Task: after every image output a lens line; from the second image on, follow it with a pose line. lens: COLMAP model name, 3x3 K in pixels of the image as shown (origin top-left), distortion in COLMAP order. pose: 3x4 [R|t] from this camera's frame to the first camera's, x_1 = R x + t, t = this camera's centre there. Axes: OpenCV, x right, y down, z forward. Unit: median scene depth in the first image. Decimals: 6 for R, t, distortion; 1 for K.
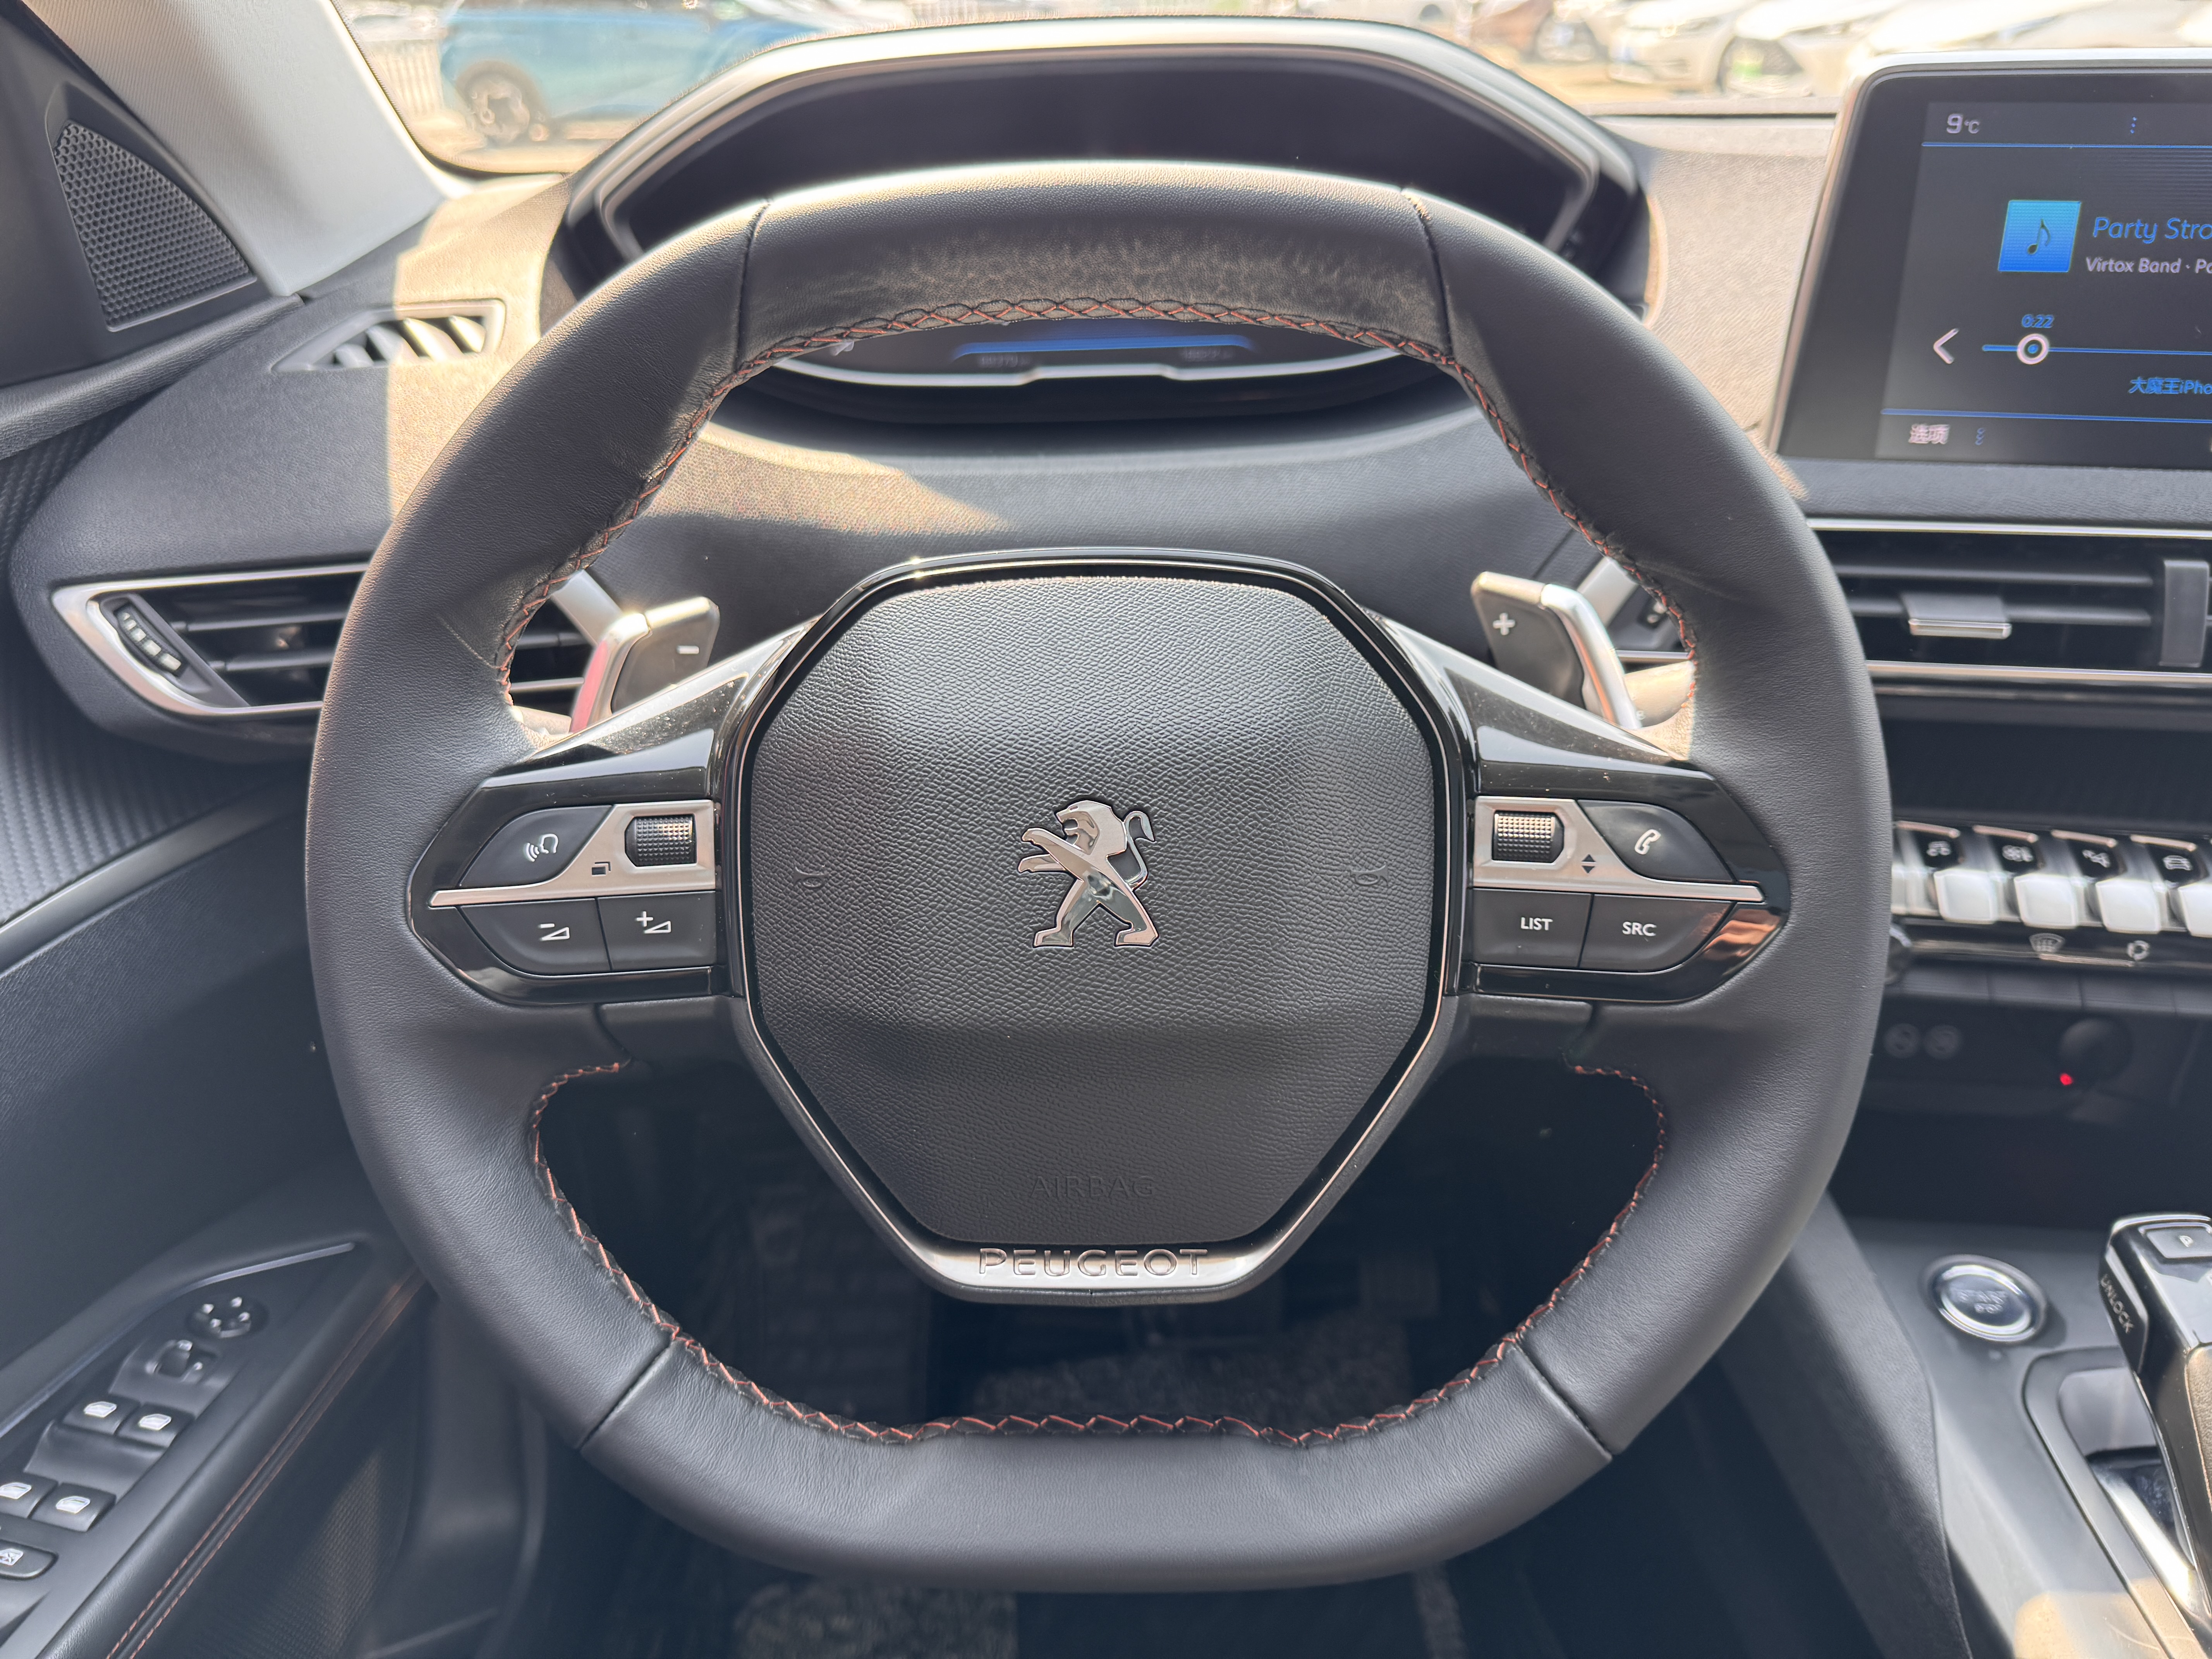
lens RADIAL K [[1551.3, 0, 1094.6], [0, 1551.3, 836.6], [0, 0, 1]] dist [0.028651, -0.033455]
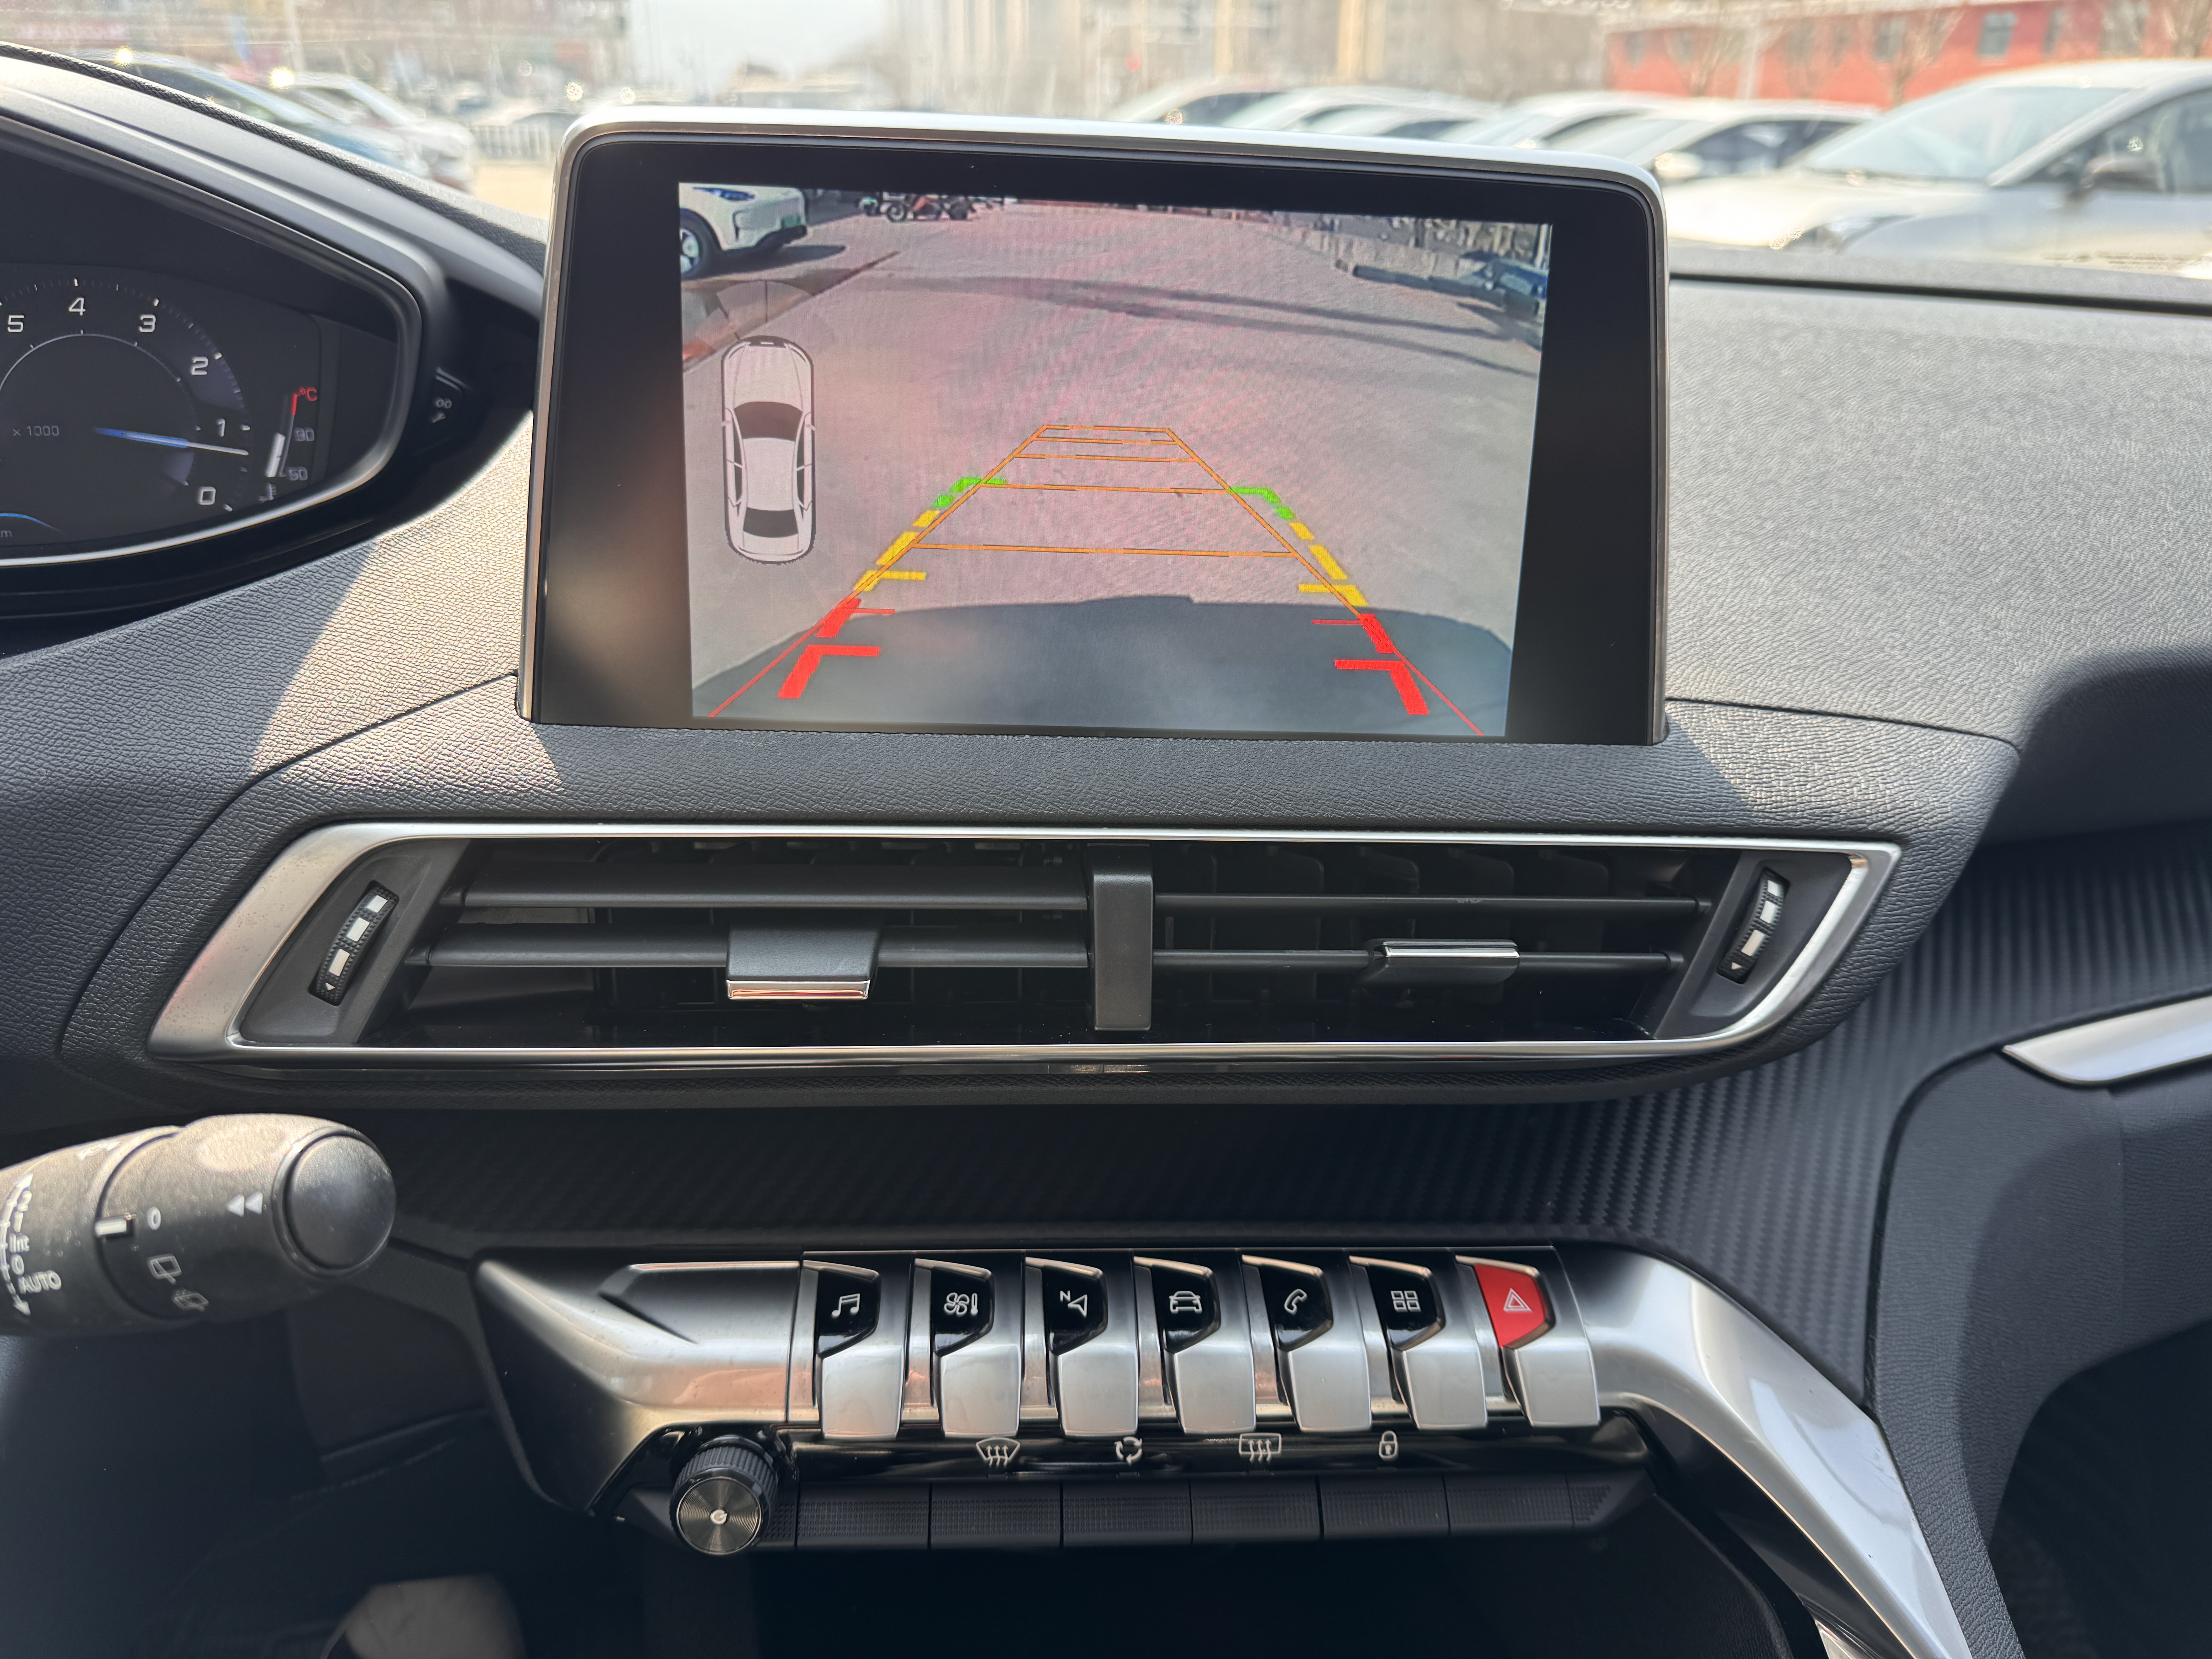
lens RADIAL K [[1551.3, 0, 1113.6], [0, 1551.3, 776.6], [0, 0, 1]] dist [0.028651, -0.033455]
pose [[0.969967, -0.026731, 0.241765, 0.533731], [0.053606, 0.992997, -0.105279, -0.147923], [-0.237258, 0.115077, 0.964607, 0.343941]]
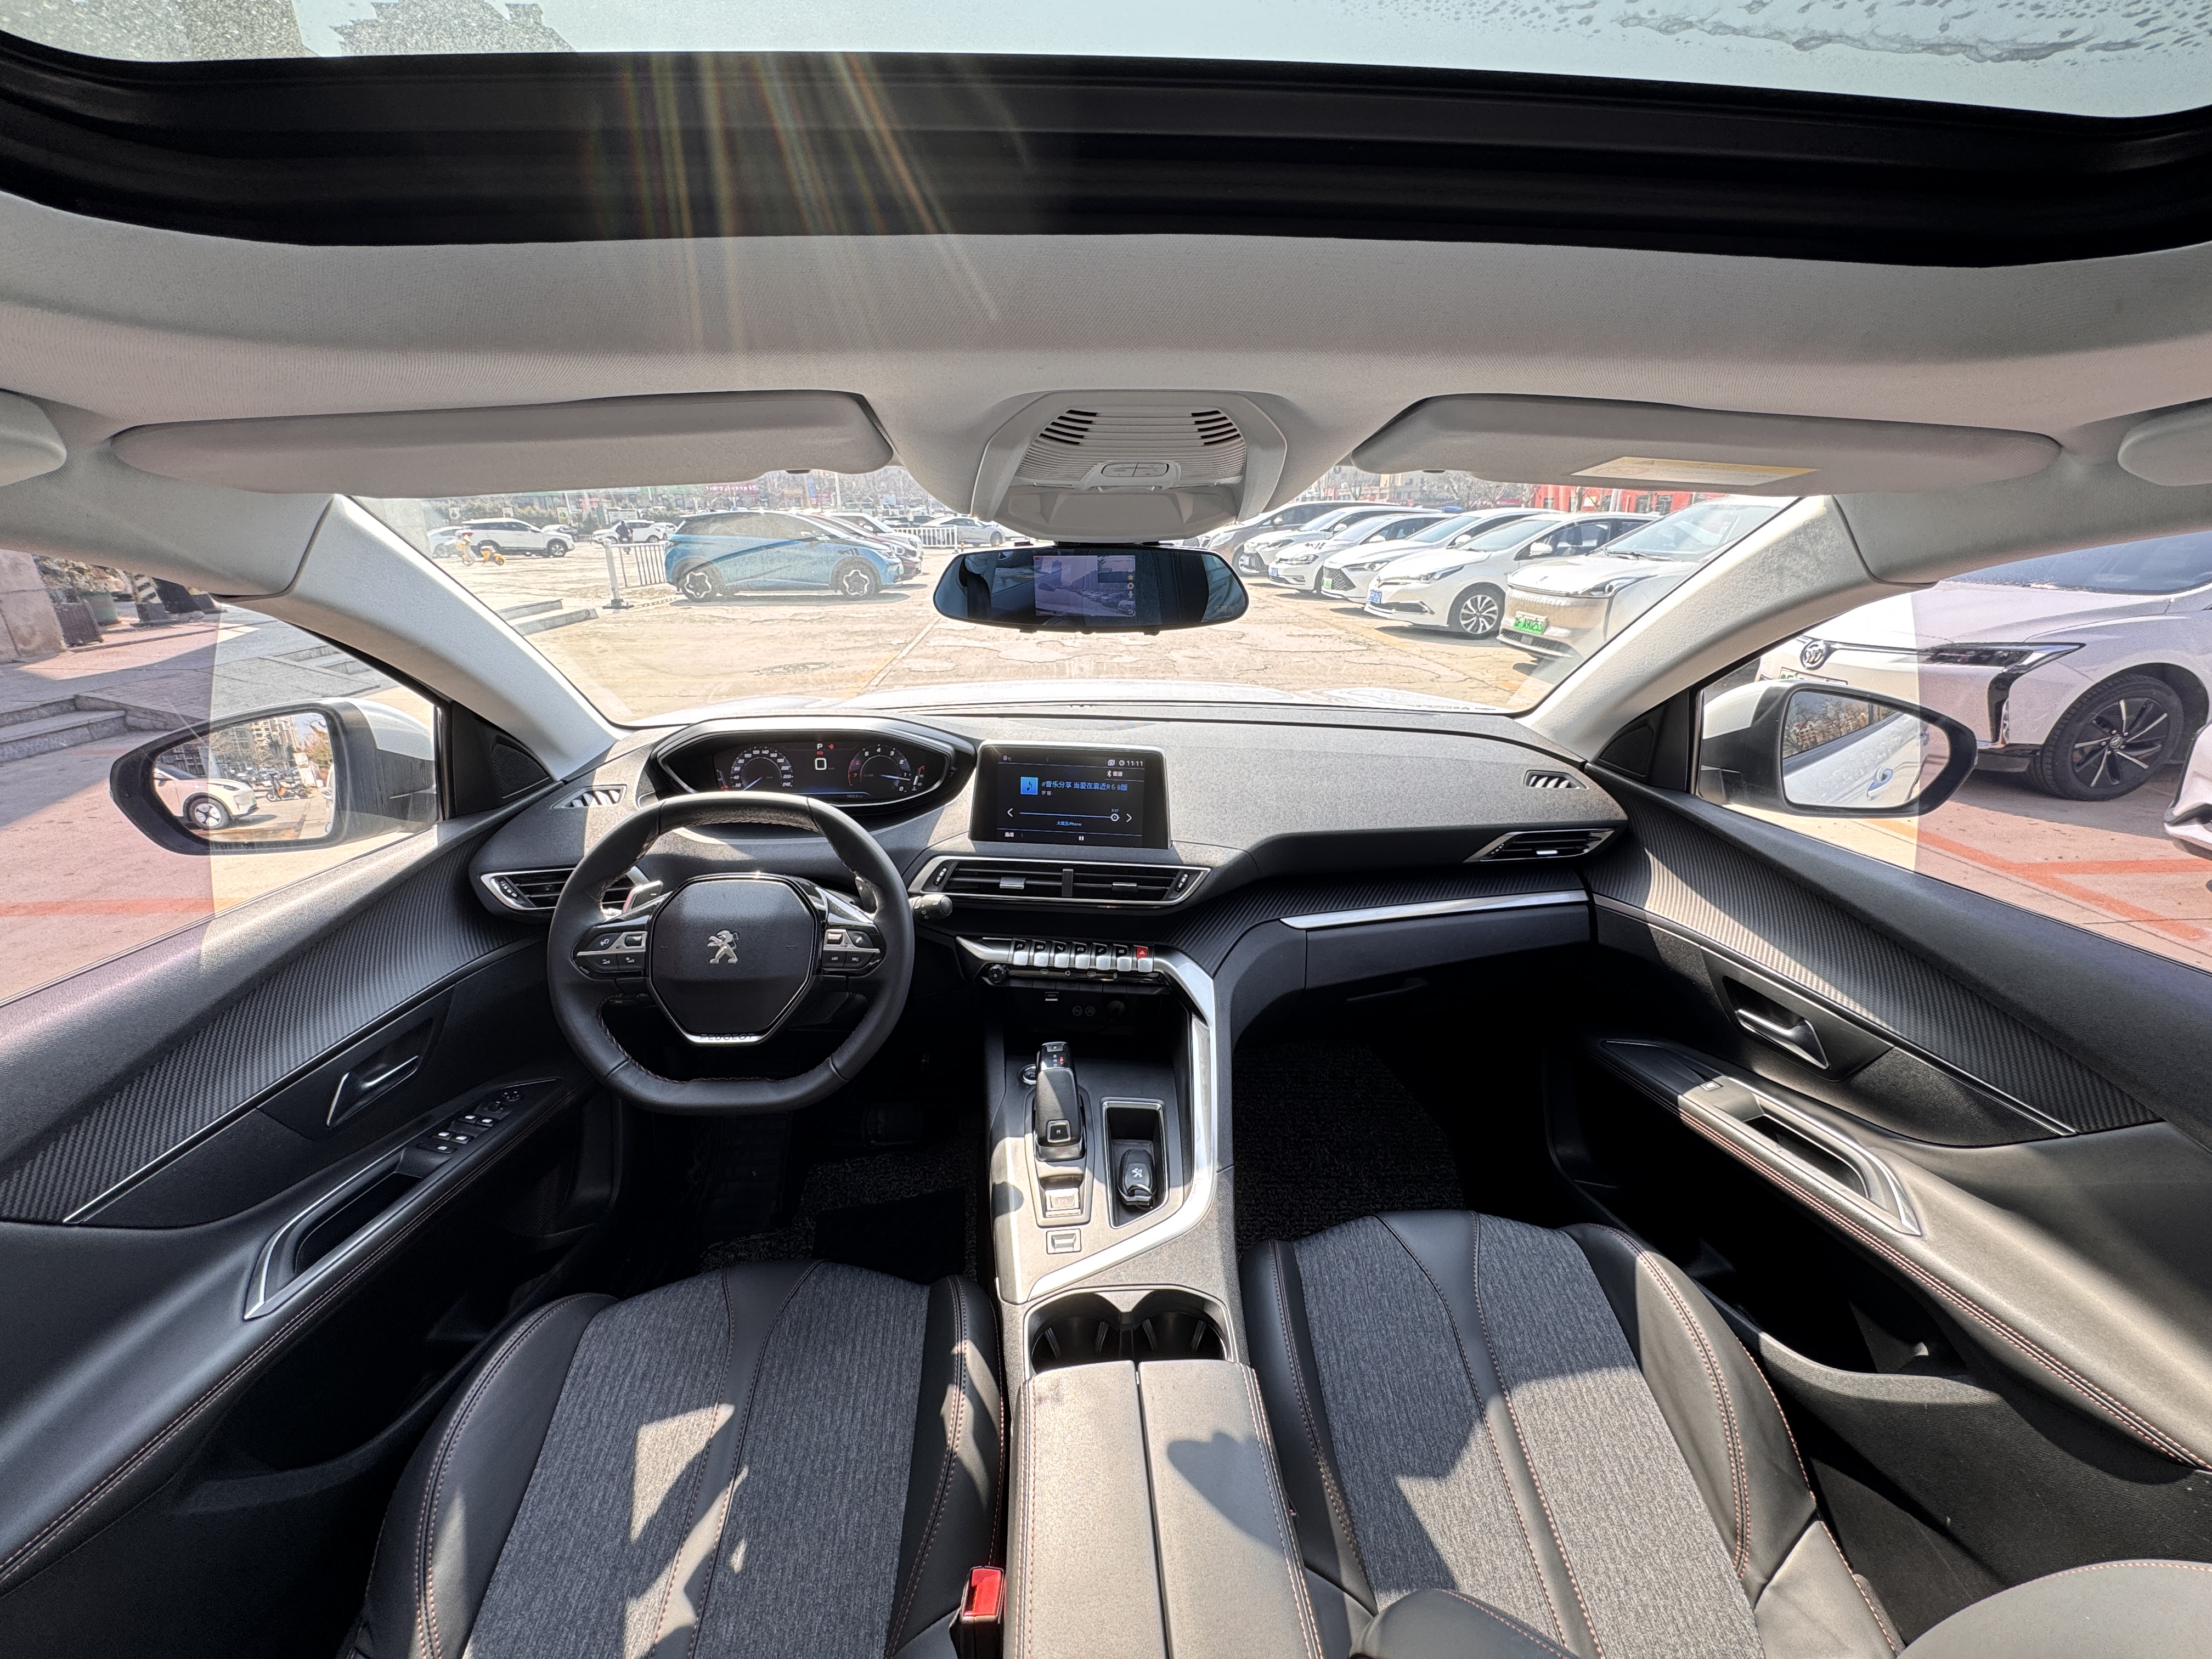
lens RADIAL K [[886.6, 0, 1111.4], [0, 886.6, 830.9], [0, 0, 1]] dist [0.002349, -0.001060]
pose [[0.996599, 0.005092, 0.082244, 0.625348], [0.007381, 0.988561, -0.150644, 0.060734], [-0.082070, 0.150739, 0.985161, -1.179615]]
